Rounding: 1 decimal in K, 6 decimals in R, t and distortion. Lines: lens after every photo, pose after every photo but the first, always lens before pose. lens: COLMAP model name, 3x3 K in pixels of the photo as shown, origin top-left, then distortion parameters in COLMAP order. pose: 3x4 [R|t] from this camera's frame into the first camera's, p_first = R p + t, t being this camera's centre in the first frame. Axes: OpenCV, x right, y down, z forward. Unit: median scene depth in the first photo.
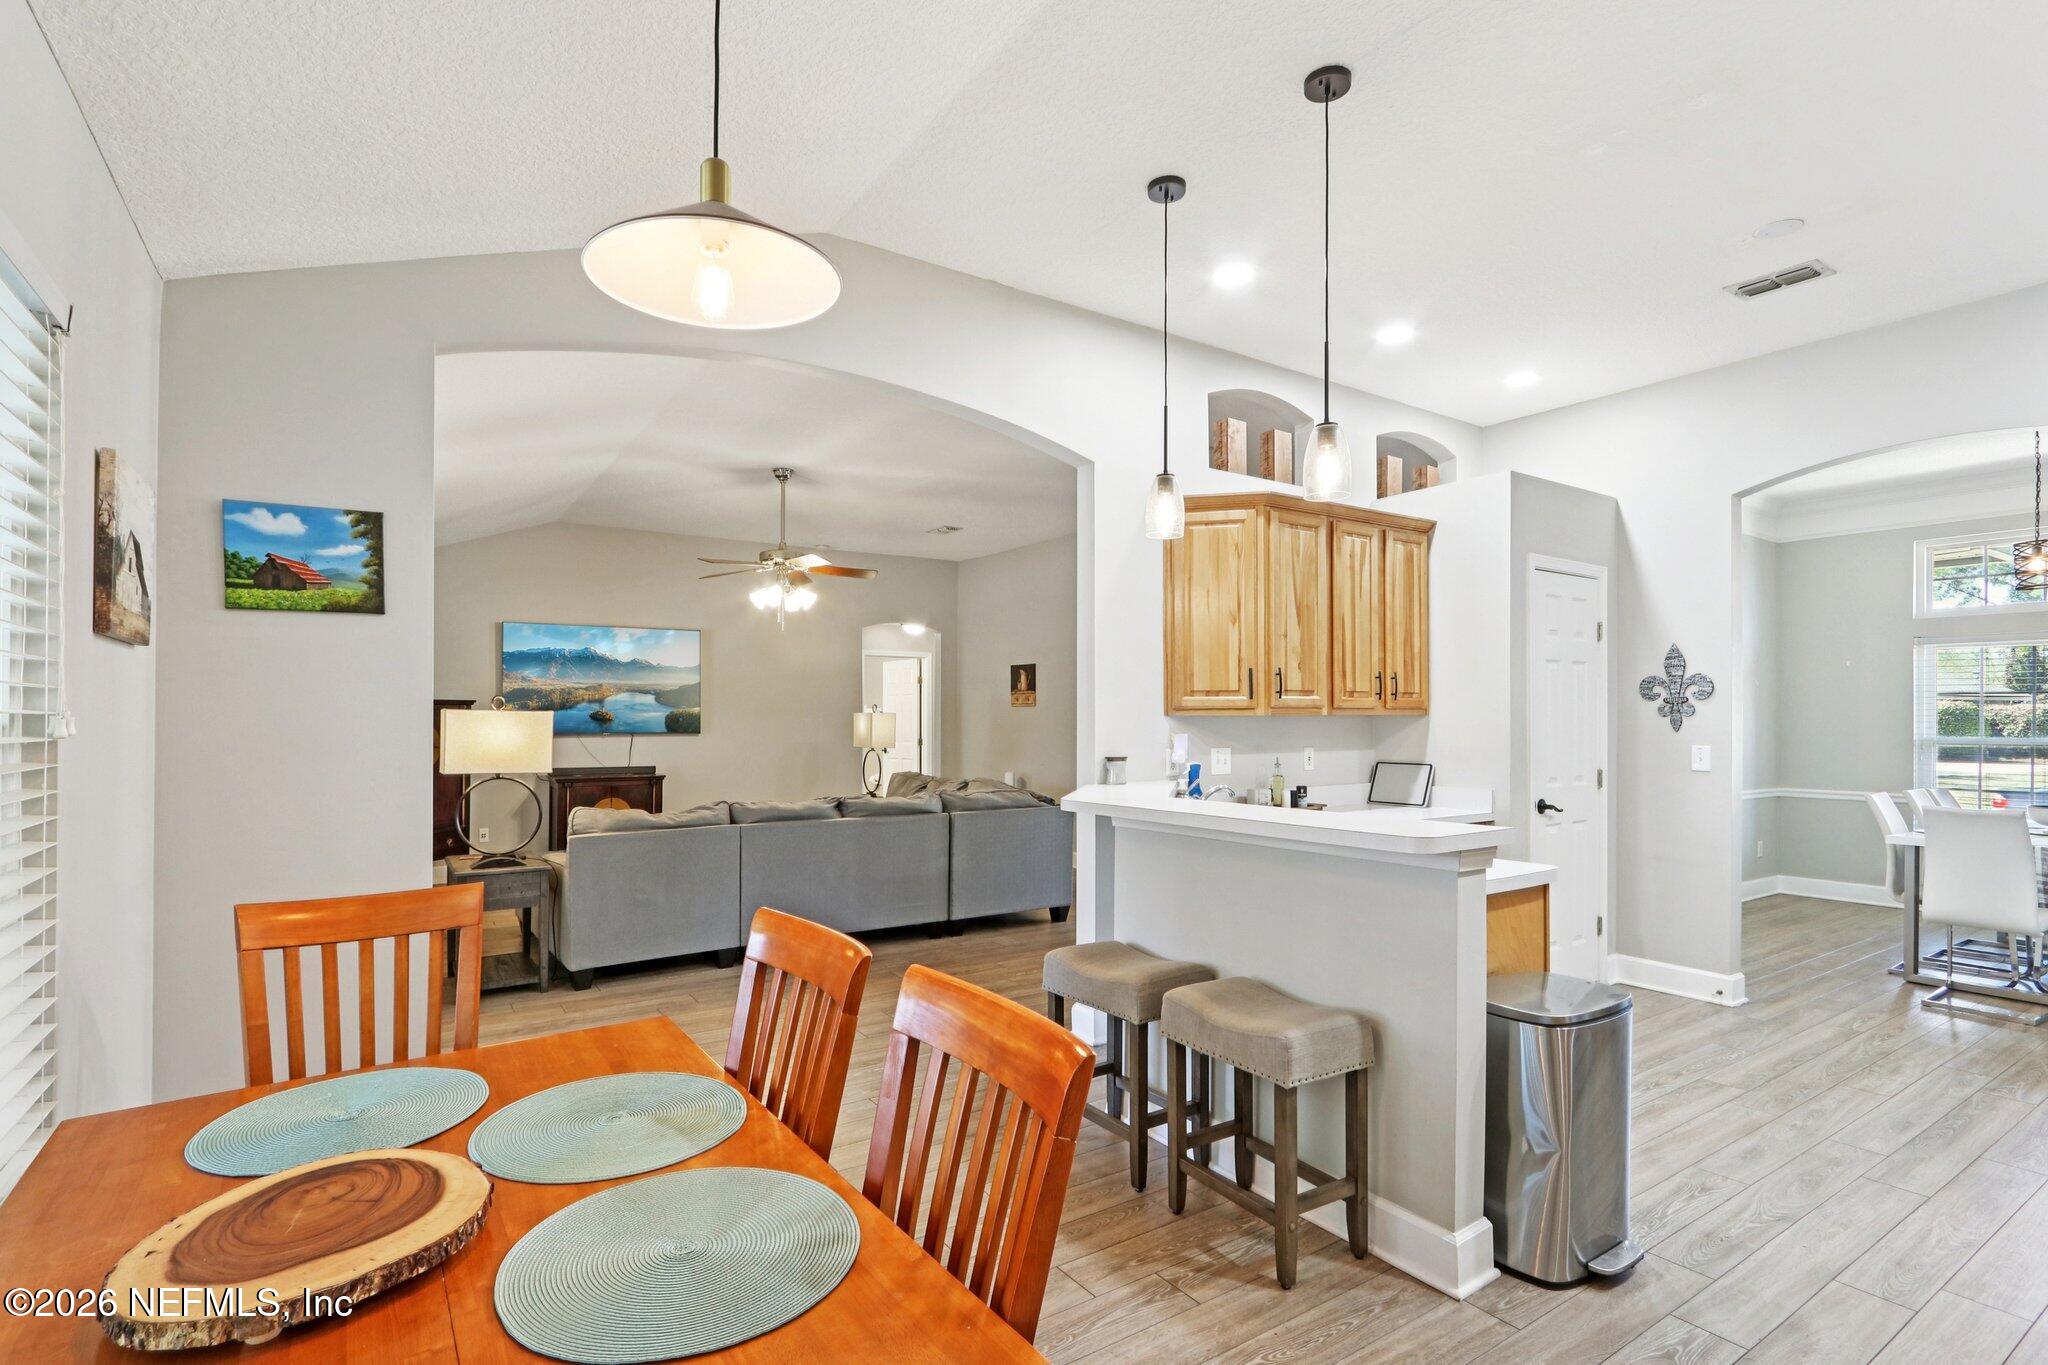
lens RADIAL K [[937.3, 0, 971.2], [0, 937.3, 718.6], [0, 0, 1]] dist [0.002393, 0.000623]
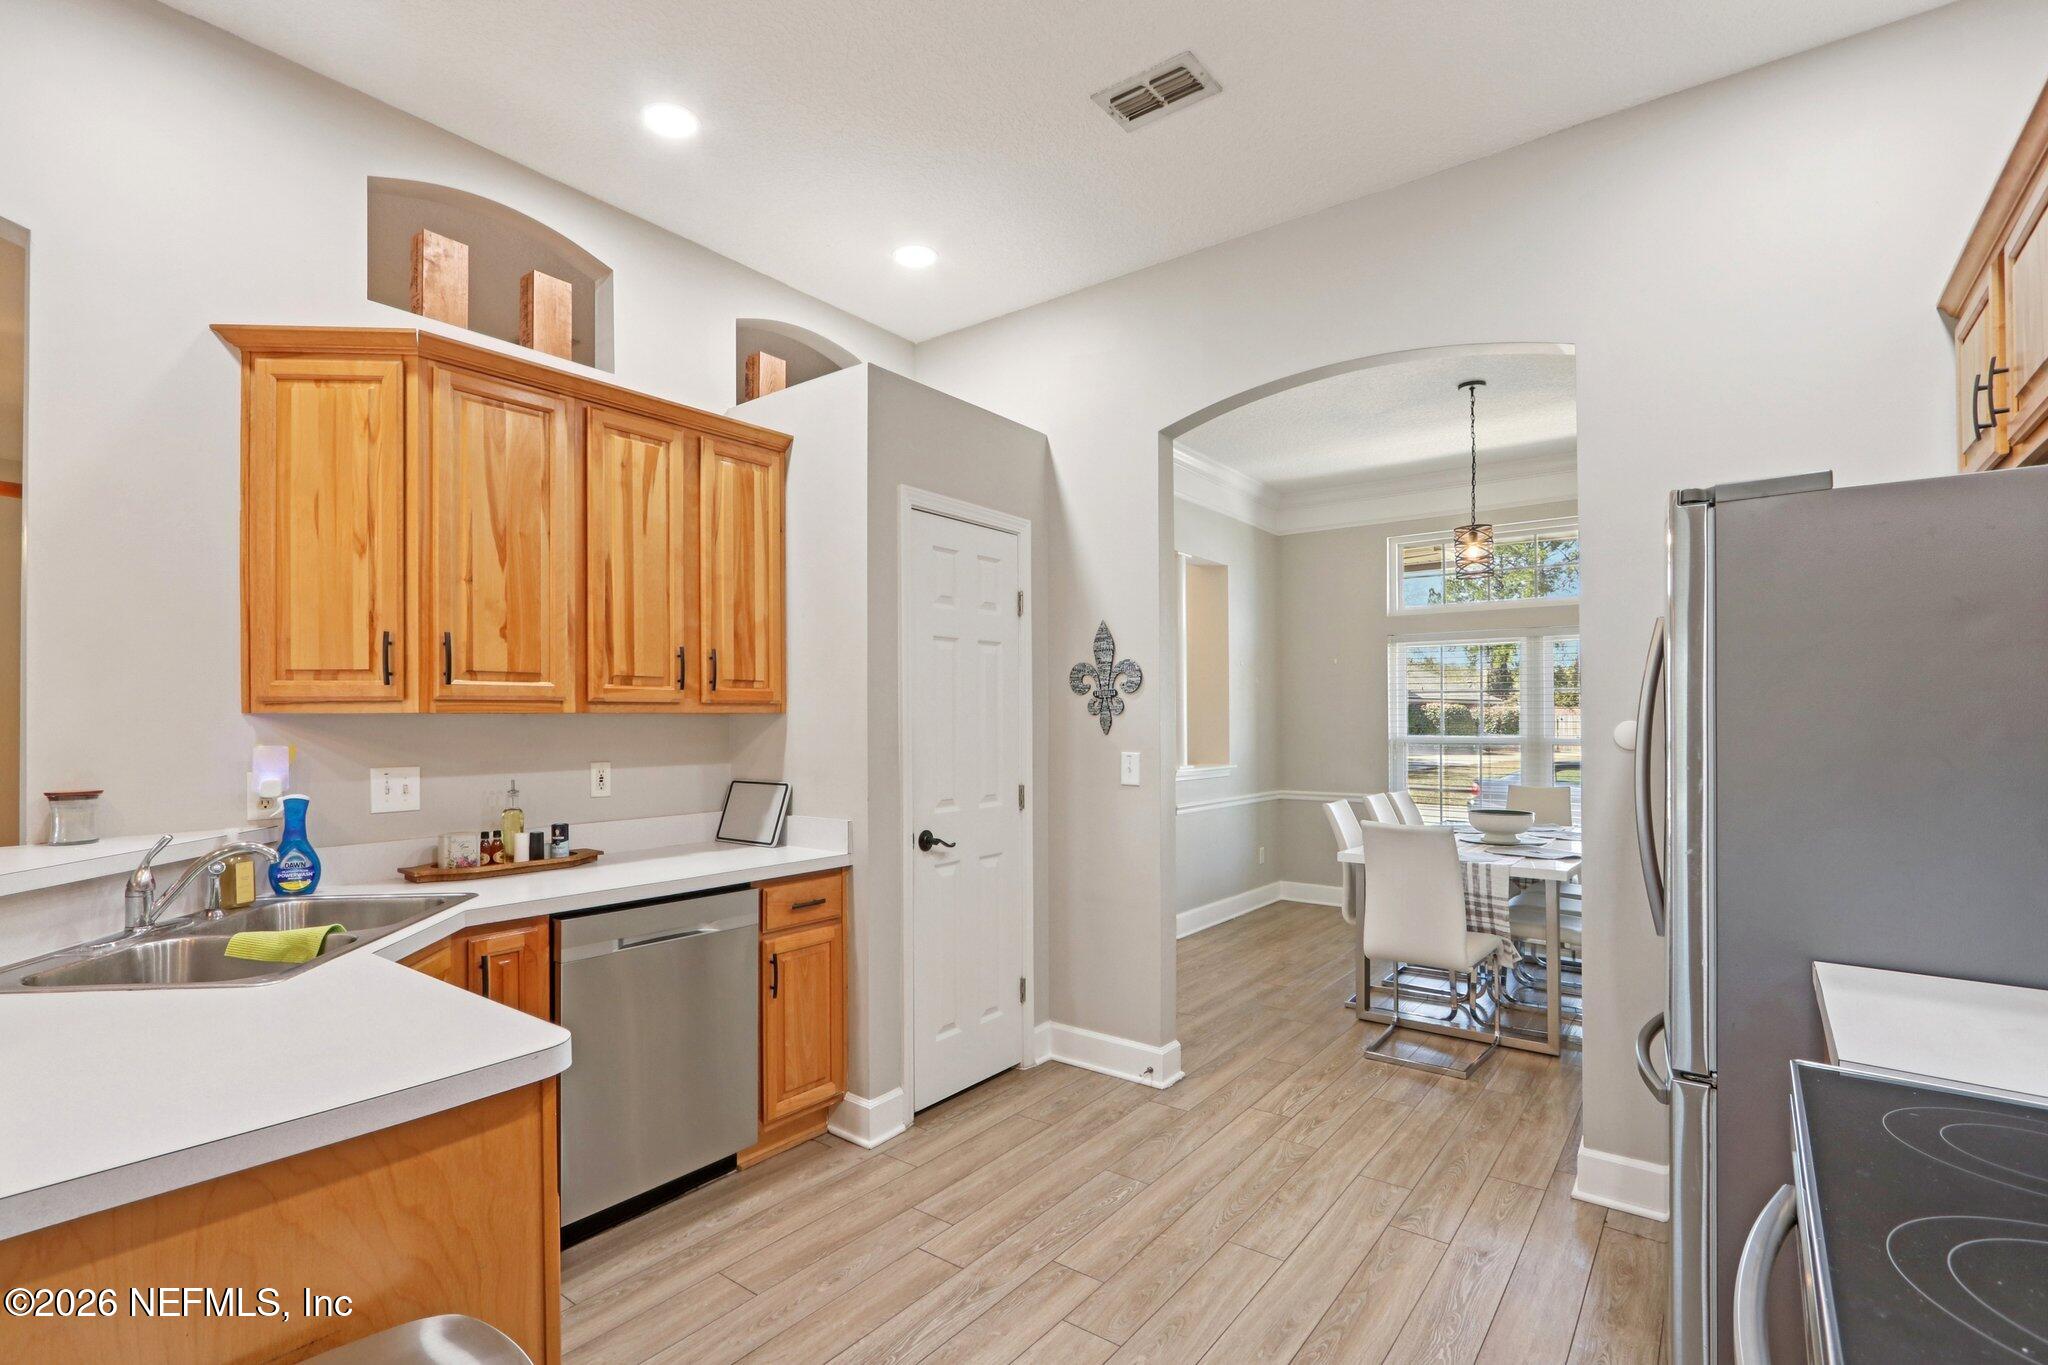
lens RADIAL K [[978.4, 0, 892.8], [0, 978.4, 711.3], [0, 0, 1]] dist [-0.004132, -0.000201]
pose [[0.958539, -0.000417, 0.284963, 0.365234], [0.003228, 0.999951, -0.009396, 0.001962], [-0.284945, 0.009927, 0.958493, 0.285270]]
